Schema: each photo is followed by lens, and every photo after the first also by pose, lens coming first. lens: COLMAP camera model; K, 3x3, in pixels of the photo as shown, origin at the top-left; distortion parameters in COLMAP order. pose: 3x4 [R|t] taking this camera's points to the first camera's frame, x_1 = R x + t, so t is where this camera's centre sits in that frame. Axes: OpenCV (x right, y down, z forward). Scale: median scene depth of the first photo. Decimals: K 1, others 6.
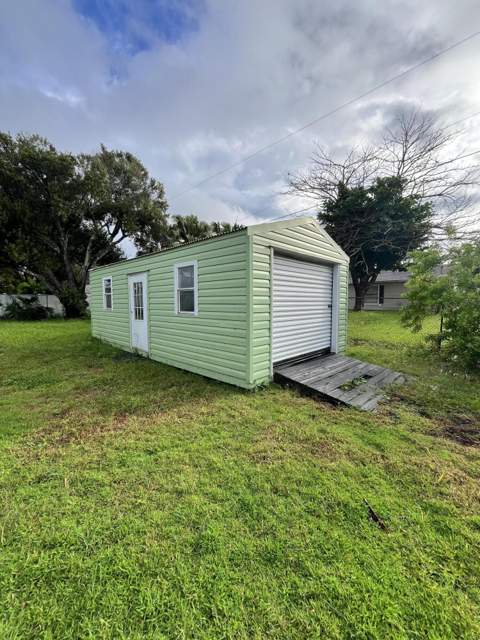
lens RADIAL K [[259.5, 0, 240.3], [0, 259.5, 318.5], [0, 0, 1]] dist [-0.001126, -0.000379]
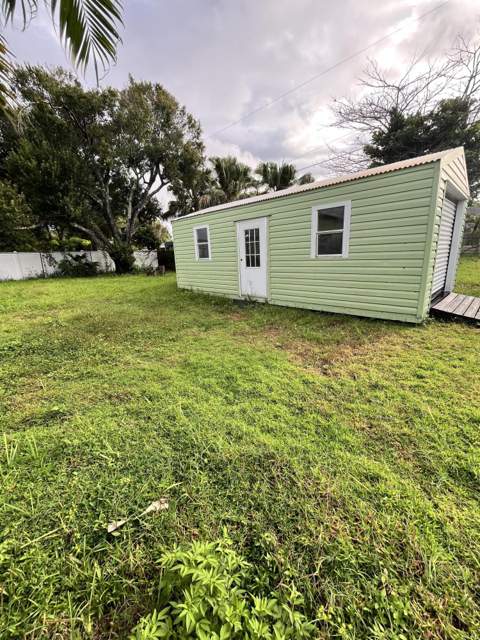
lens RADIAL K [[259.5, 0, 240.3], [0, 259.5, 318.5], [0, 0, 1]] dist [-0.001126, -0.000379]
pose [[0.999084, -0.031916, -0.028506, -0.155667], [0.036484, 0.983427, 0.177598, 0.007890], [0.022366, -0.178476, 0.983690, -0.017326]]
